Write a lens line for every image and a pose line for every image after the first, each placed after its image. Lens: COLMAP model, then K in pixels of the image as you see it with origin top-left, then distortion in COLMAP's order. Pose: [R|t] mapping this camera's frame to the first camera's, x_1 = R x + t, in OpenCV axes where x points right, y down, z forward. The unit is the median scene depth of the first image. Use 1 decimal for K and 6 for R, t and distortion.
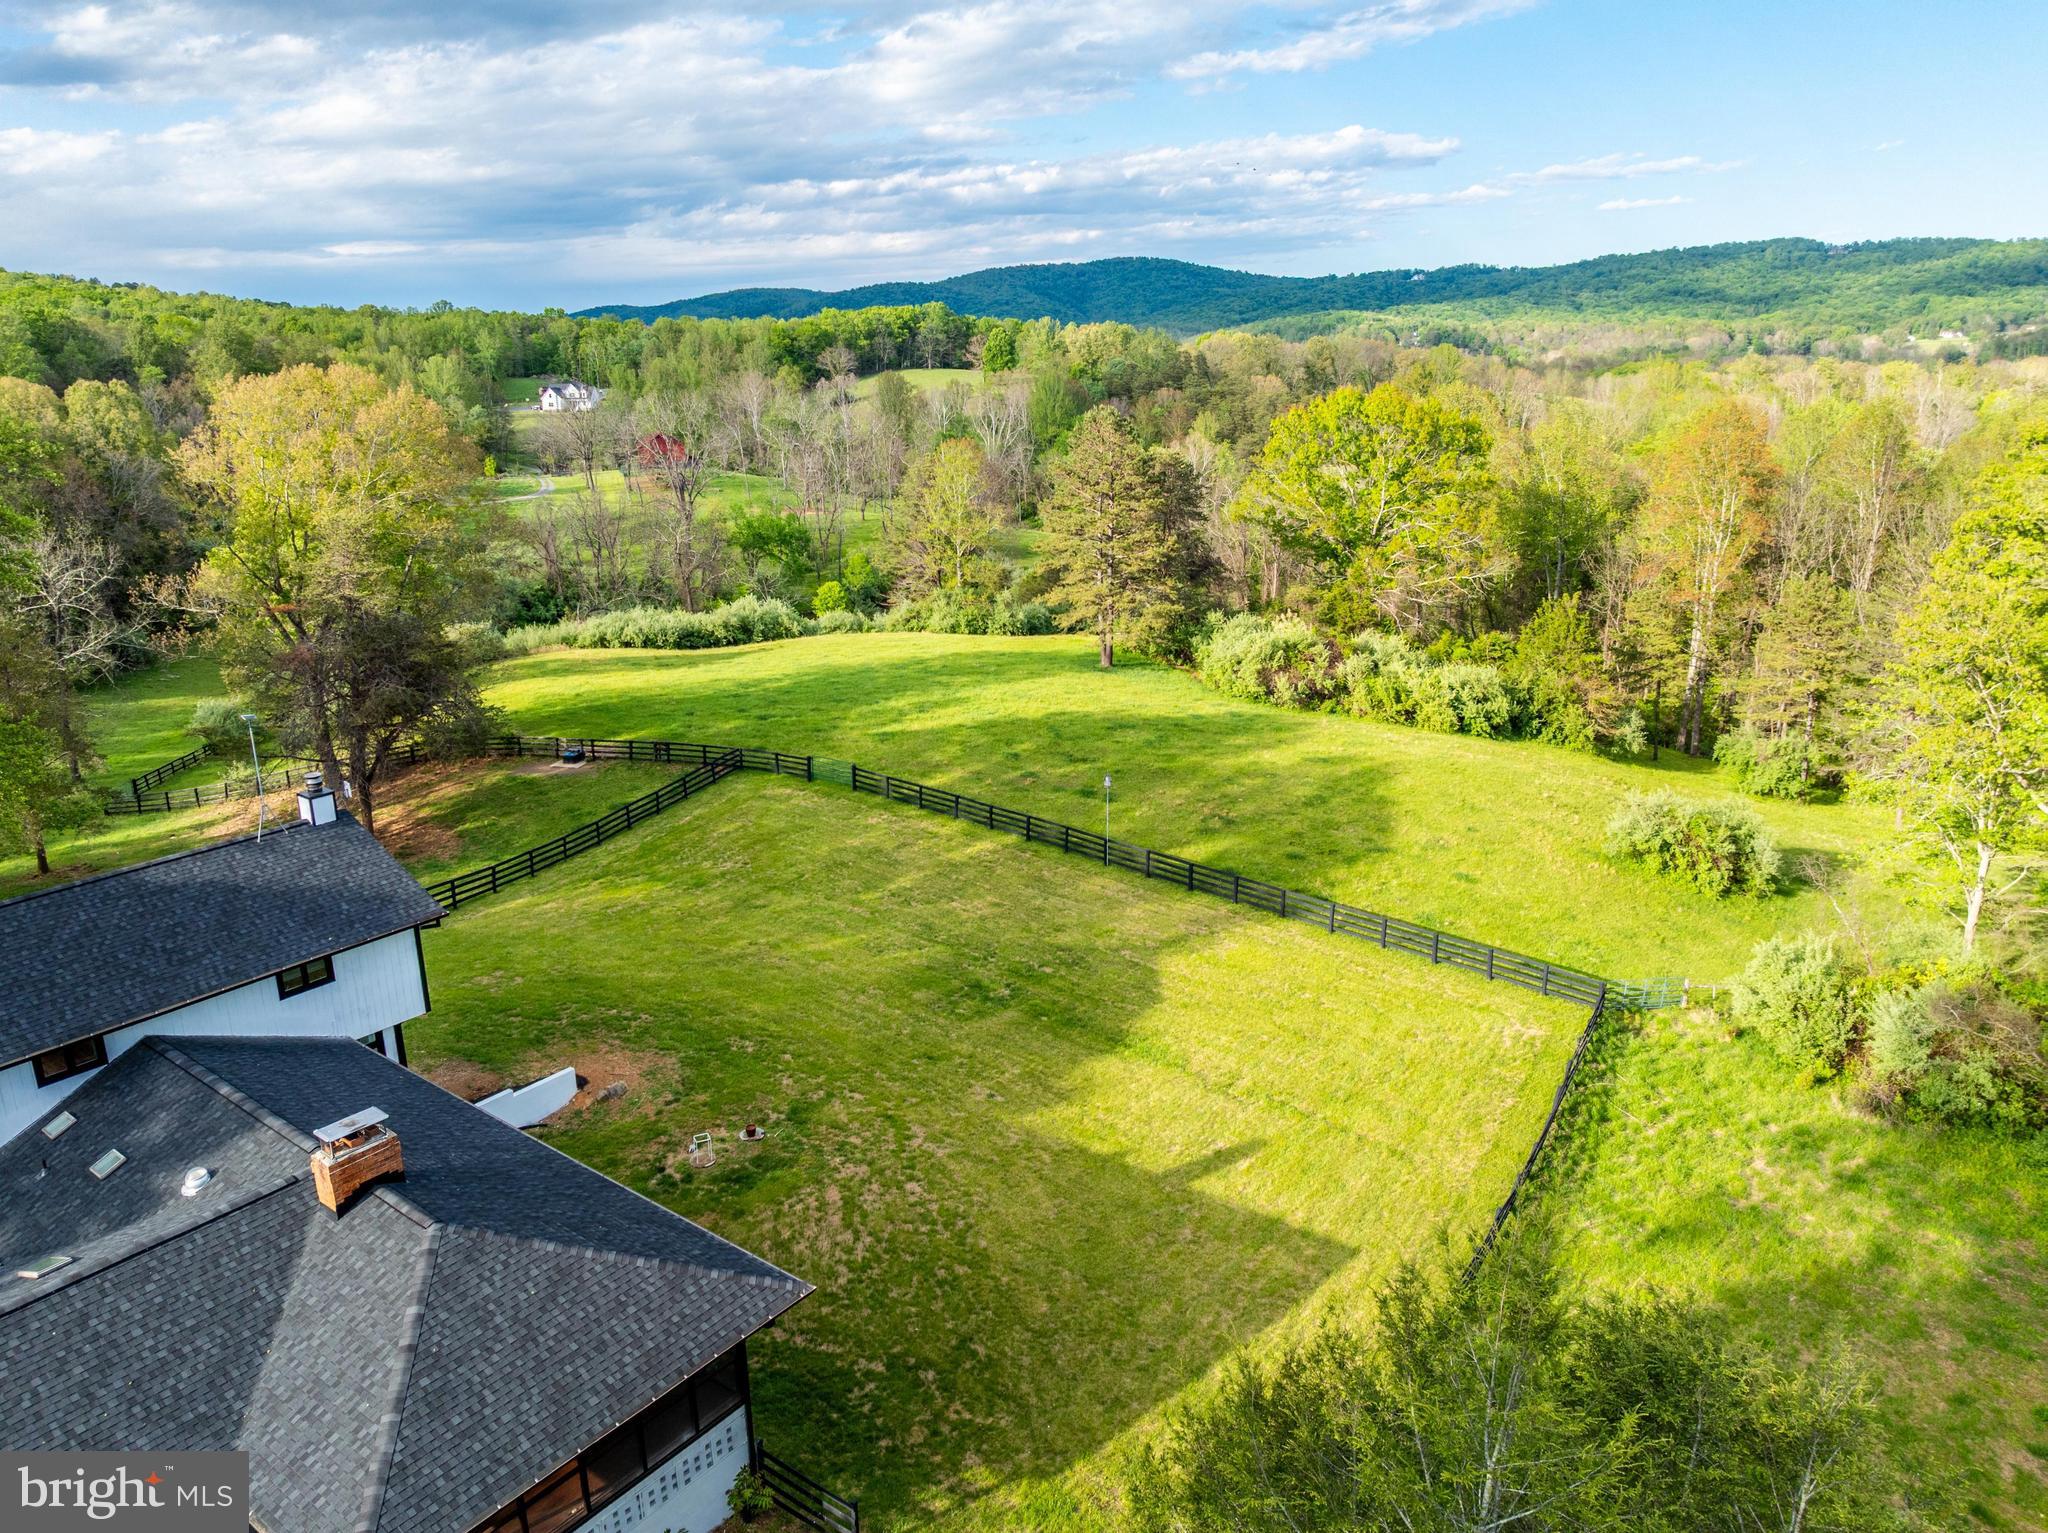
lens RADIAL K [[1451.5, 0, 1024.0], [0, 1451.5, 766.5], [0, 0, 1]] dist [-0.051623, 0.021161]
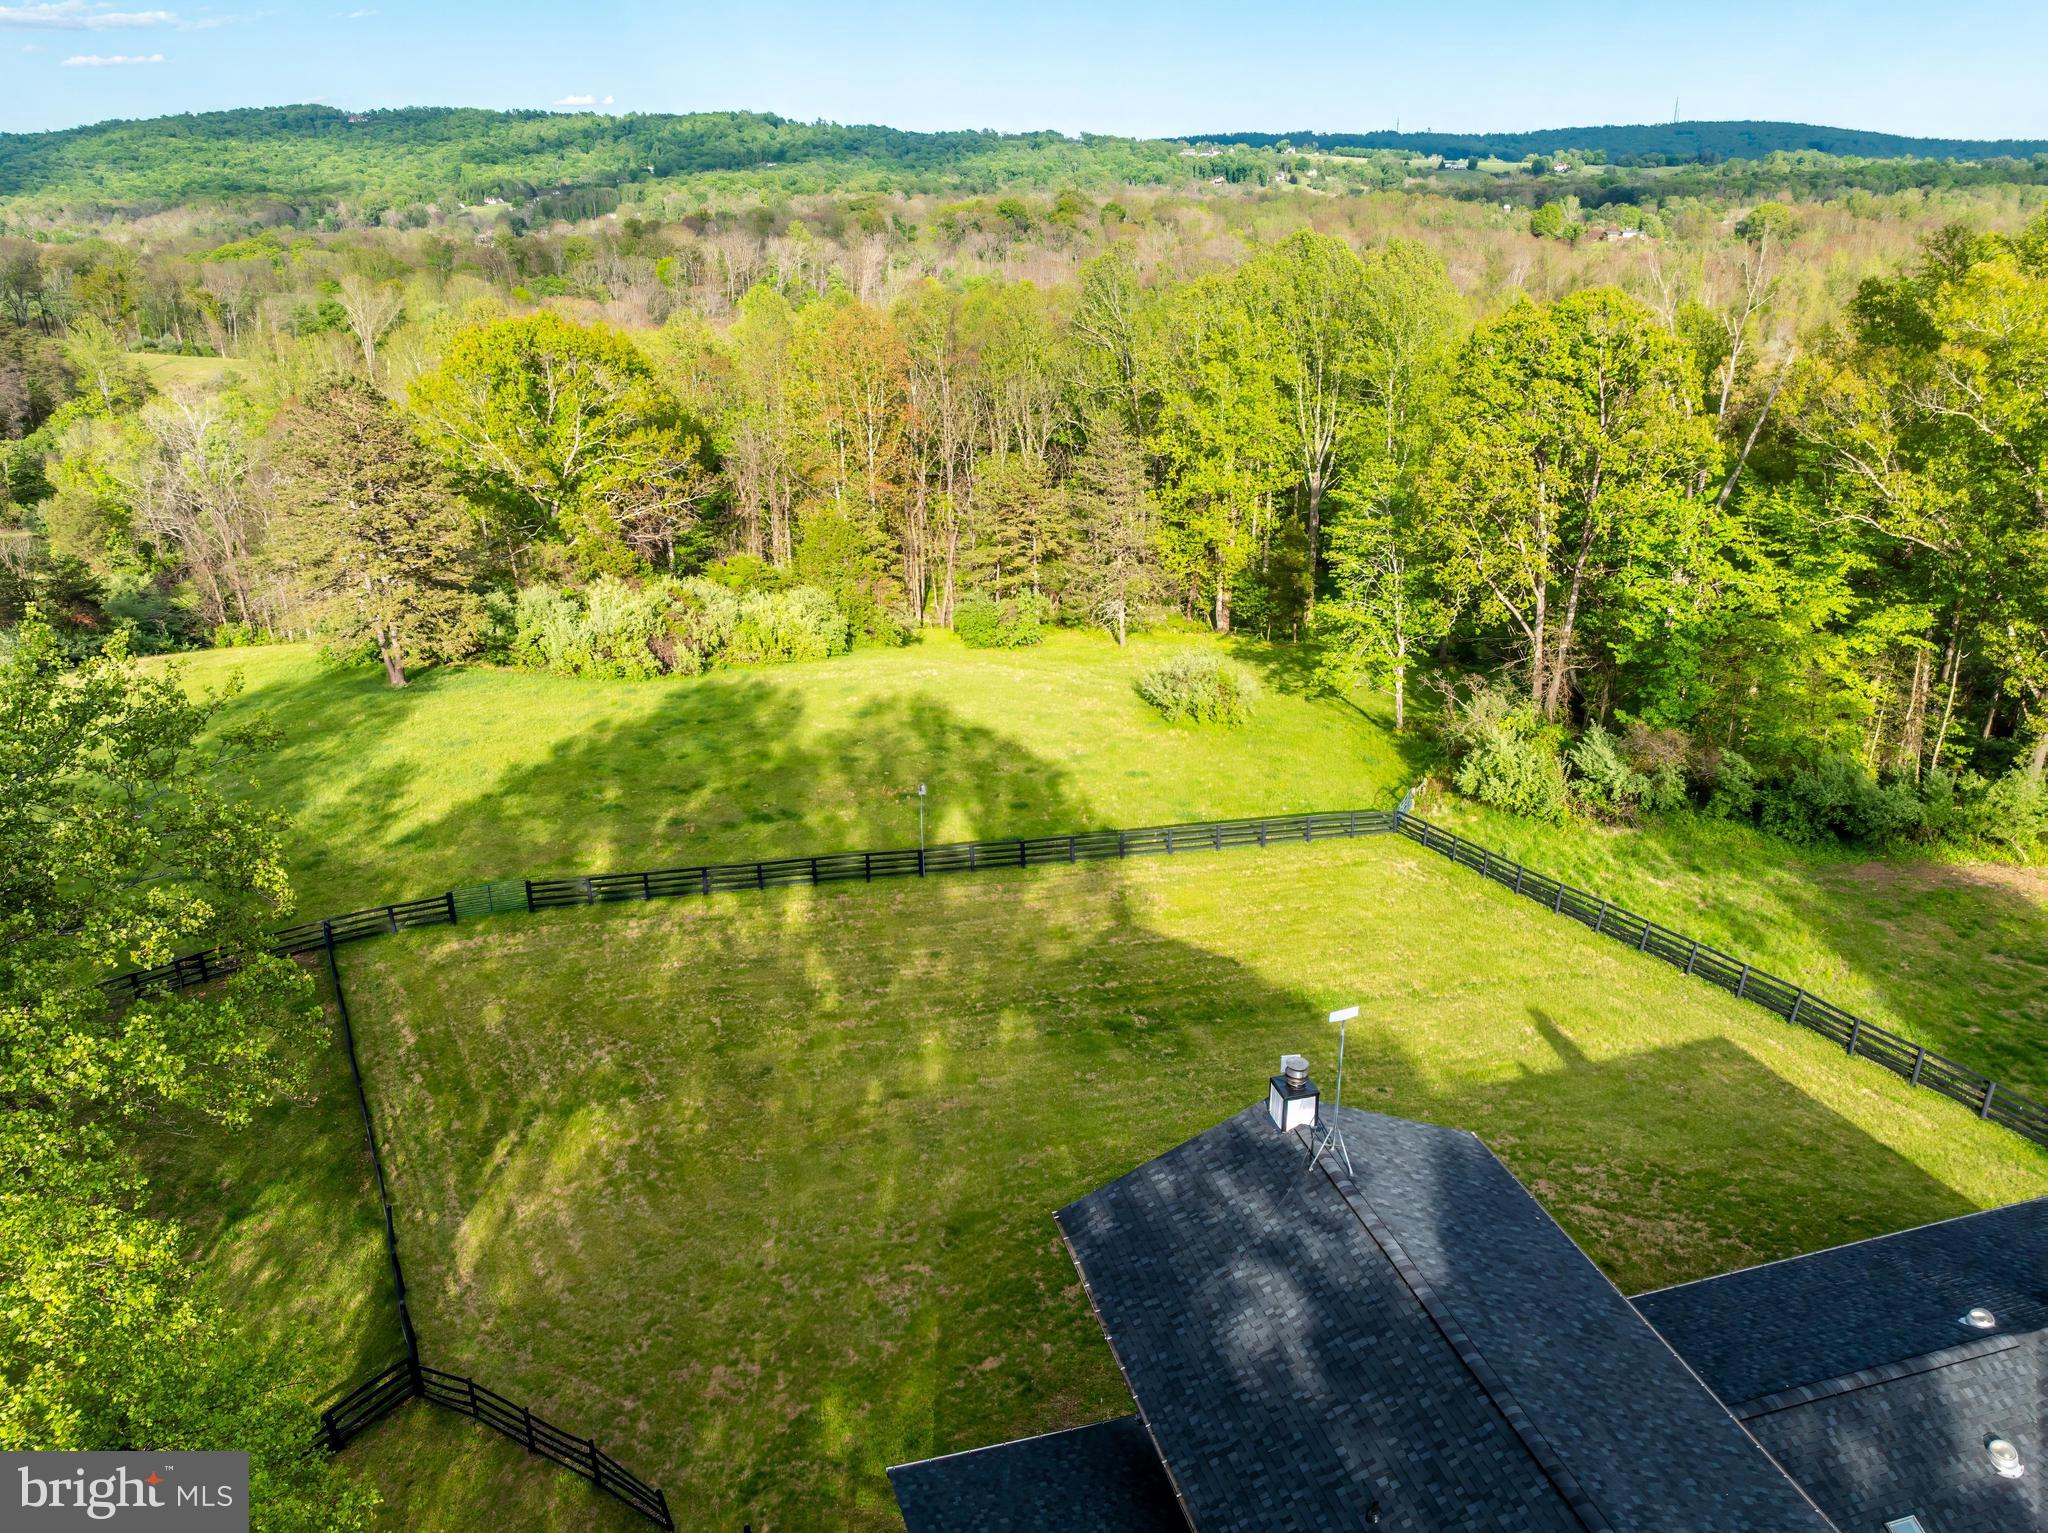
lens RADIAL K [[1451.5, 0, 1024.0], [0, 1451.5, 766.5], [0, 0, 1]] dist [-0.051623, 0.021161]
pose [[0.609401, -0.296258, 0.735433, -0.537686], [0.234361, 0.953427, 0.189875, -0.152352], [-0.757433, 0.056647, 0.650450, 0.320795]]
